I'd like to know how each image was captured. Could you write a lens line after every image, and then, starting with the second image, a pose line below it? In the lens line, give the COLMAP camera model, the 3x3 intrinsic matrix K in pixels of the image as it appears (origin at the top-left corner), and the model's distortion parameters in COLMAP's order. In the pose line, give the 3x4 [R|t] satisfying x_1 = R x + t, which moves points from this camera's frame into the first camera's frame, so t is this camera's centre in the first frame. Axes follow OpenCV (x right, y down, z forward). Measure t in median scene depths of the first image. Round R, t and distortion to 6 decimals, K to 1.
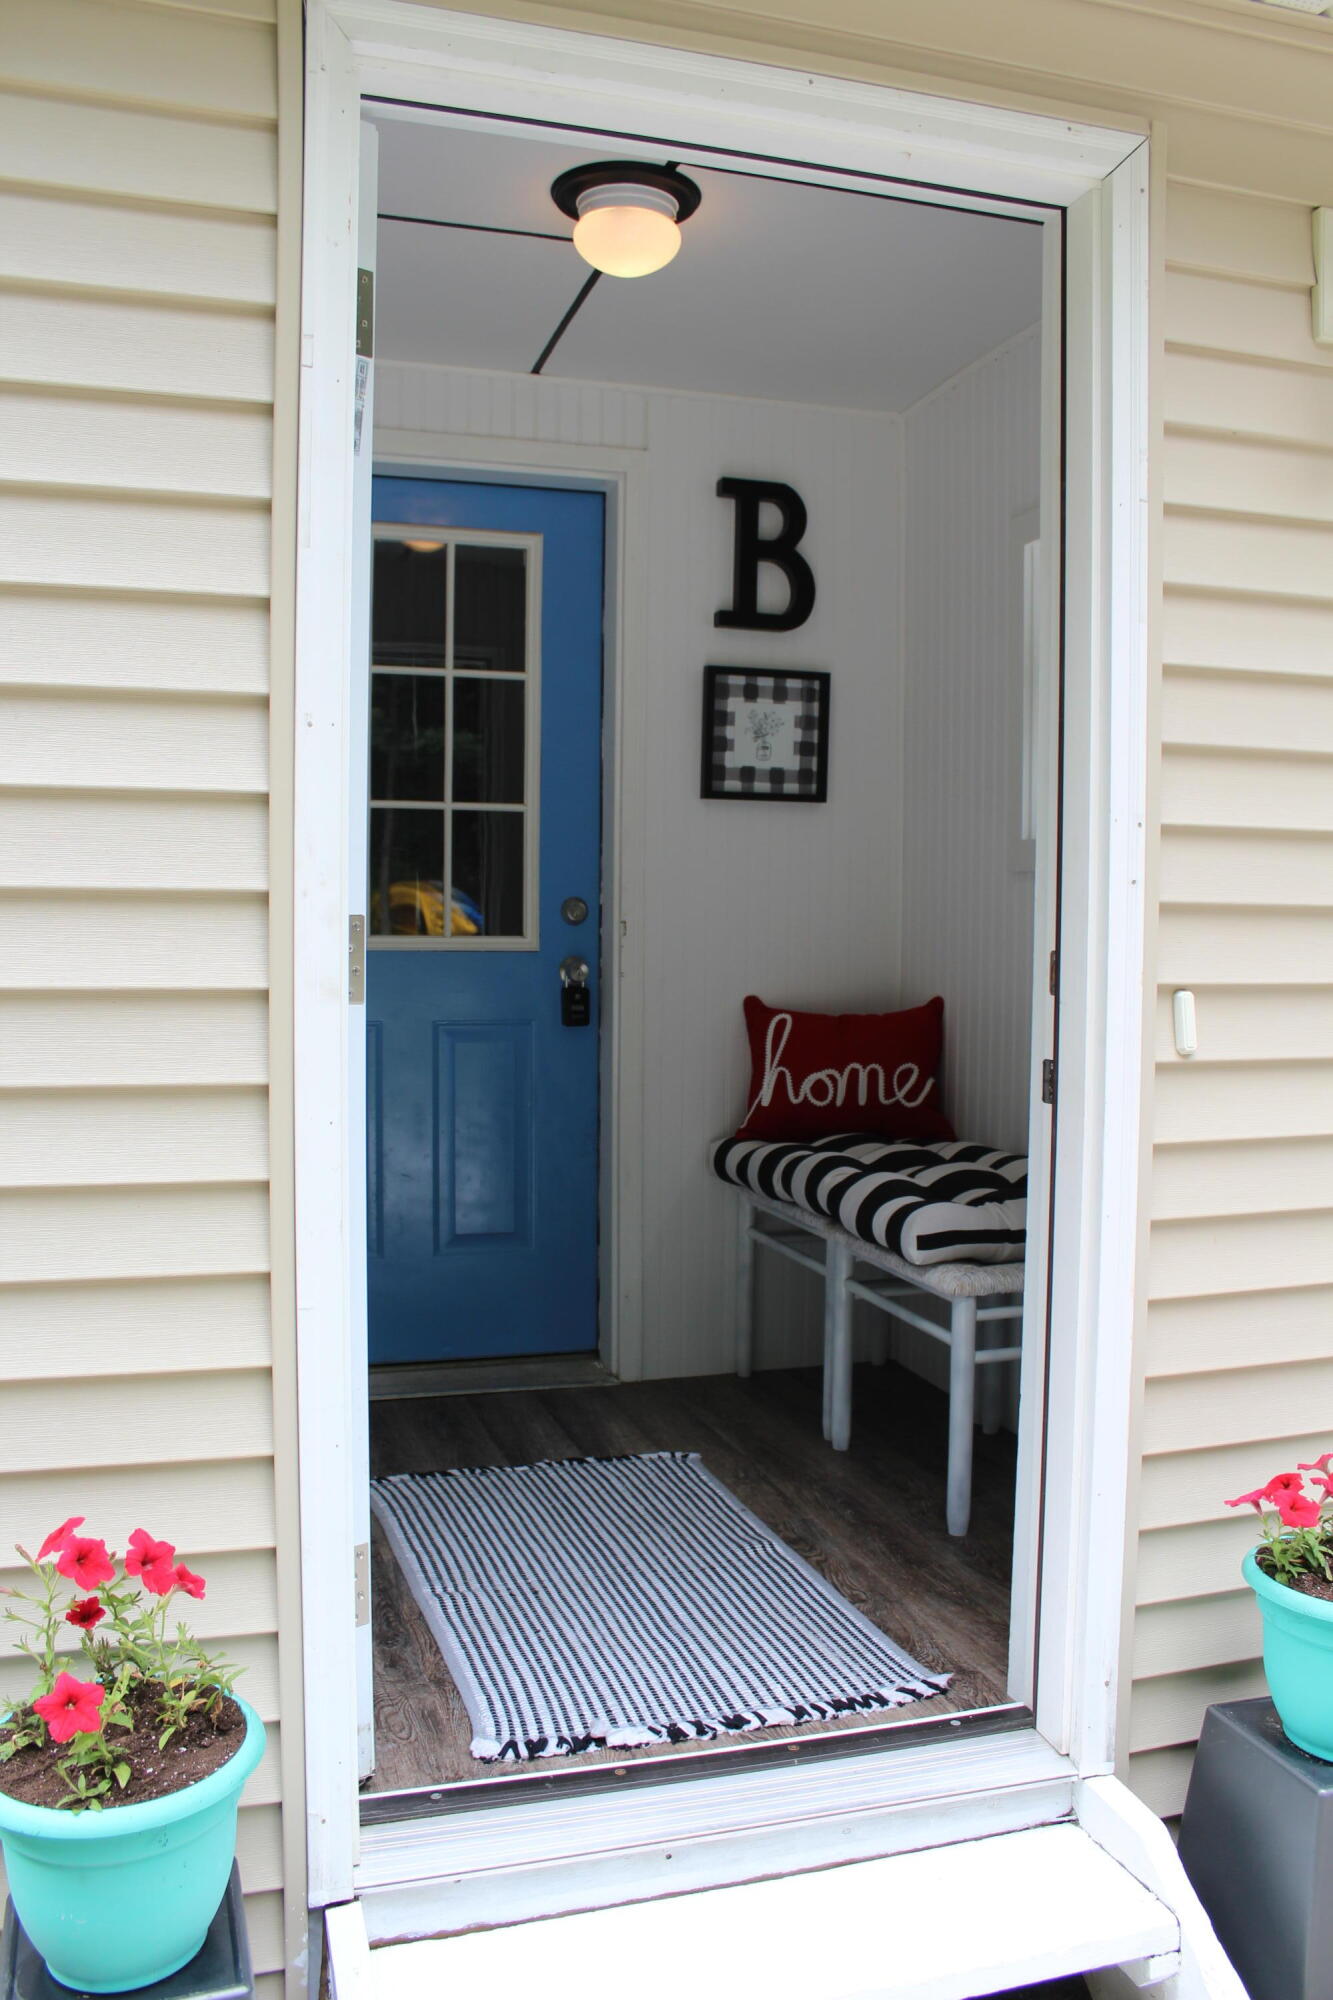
lens RADIAL K [[1626.4, 0, 666.5], [0, 1626.4, 1000.0], [0, 0, 1]] dist [-0.156219, 0.141137]
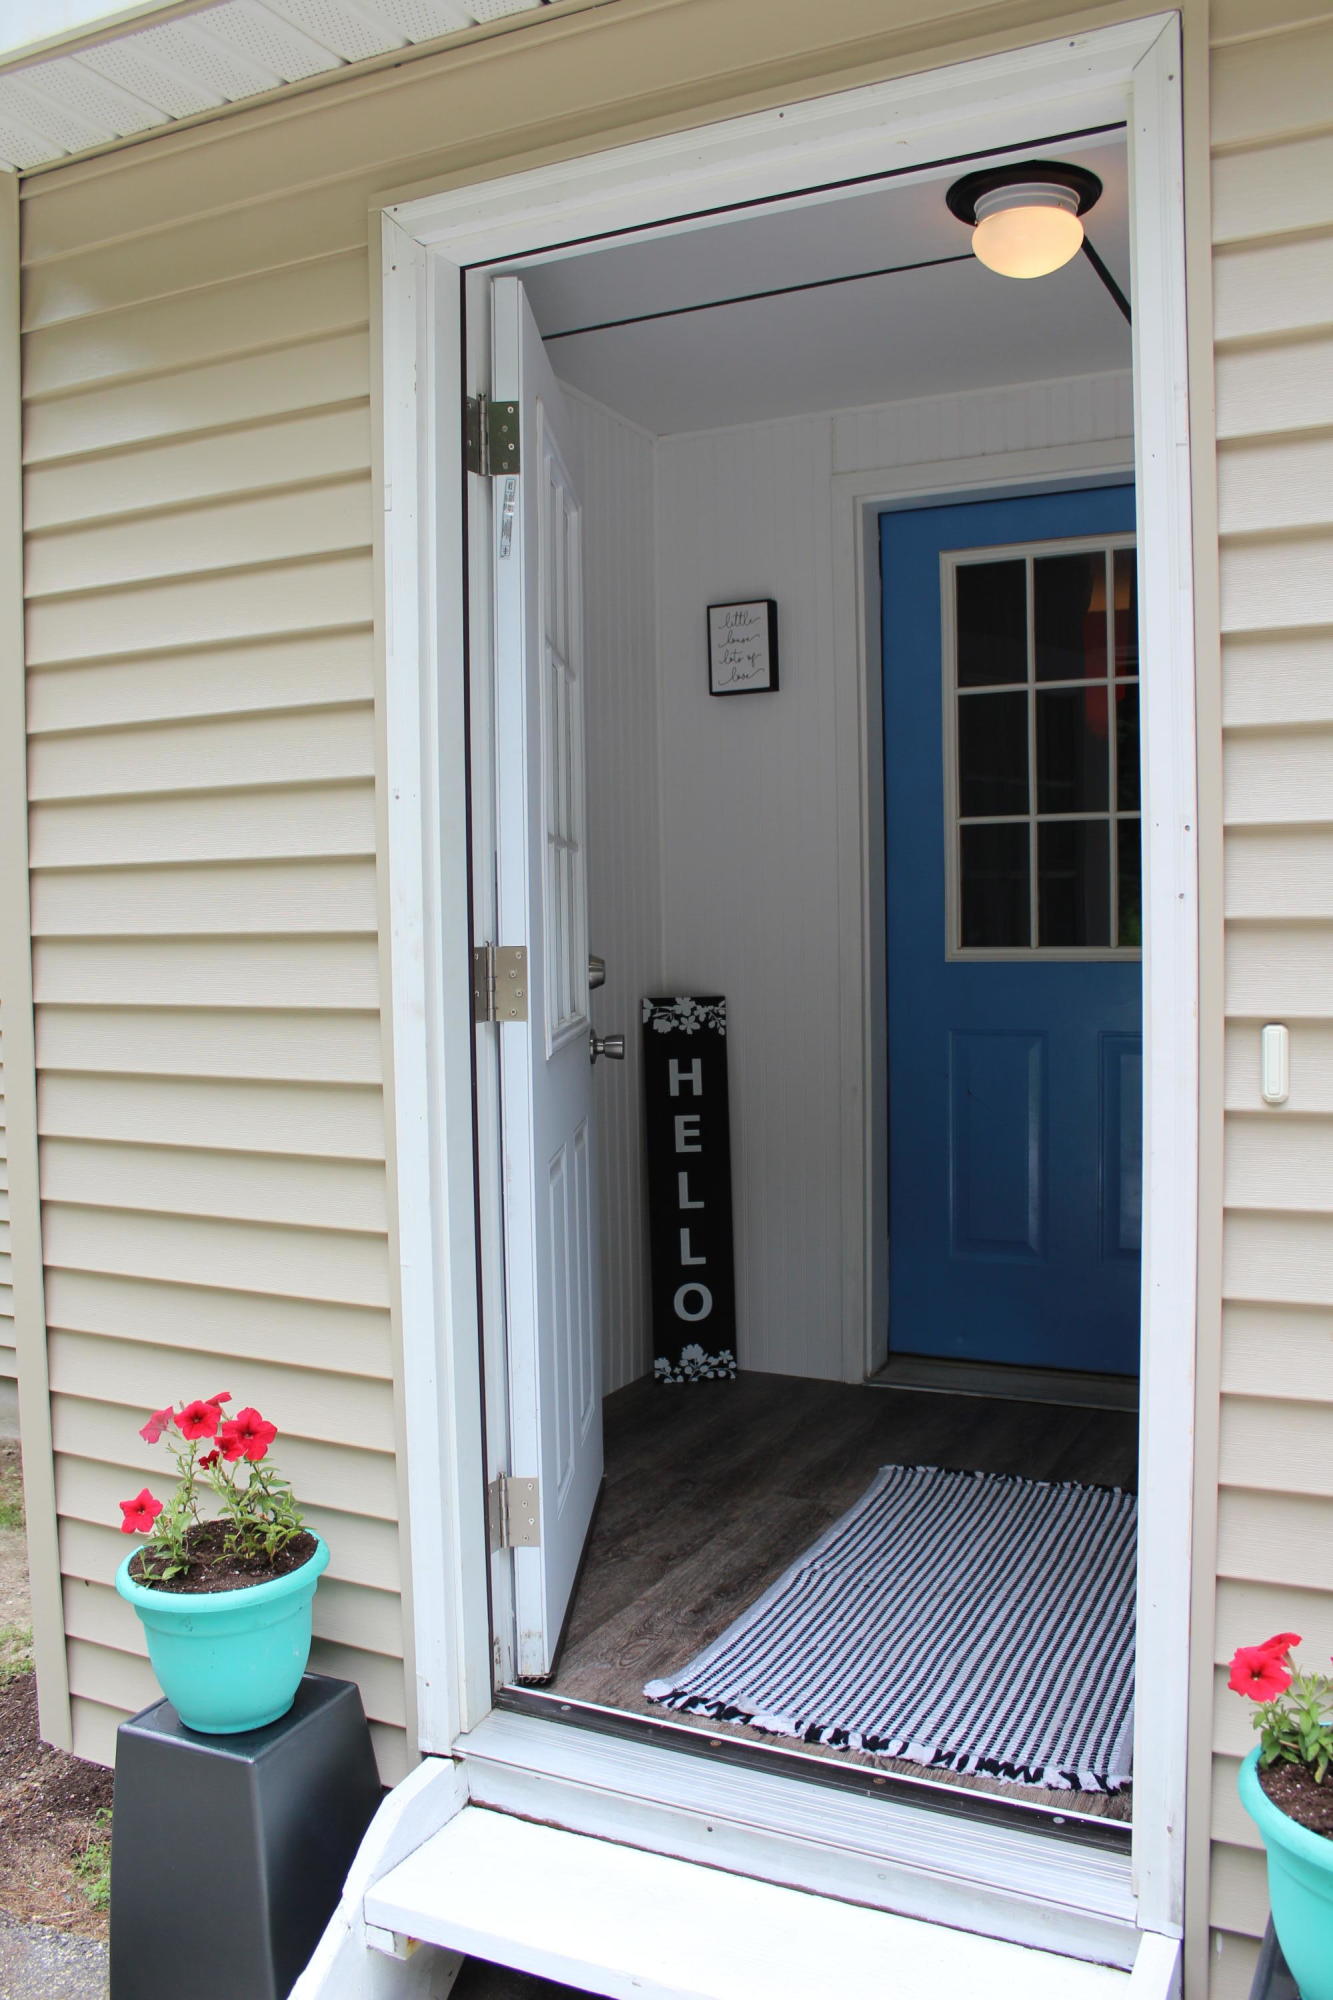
lens RADIAL K [[1626.4, 0, 666.5], [0, 1626.4, 1000.0], [0, 0, 1]] dist [-0.156219, 0.141137]
pose [[0.731073, 0.013592, -0.682164, 0.649646], [-0.010578, 0.999907, 0.008586, -0.022144], [0.682218, 0.000939, 0.731149, 0.188290]]
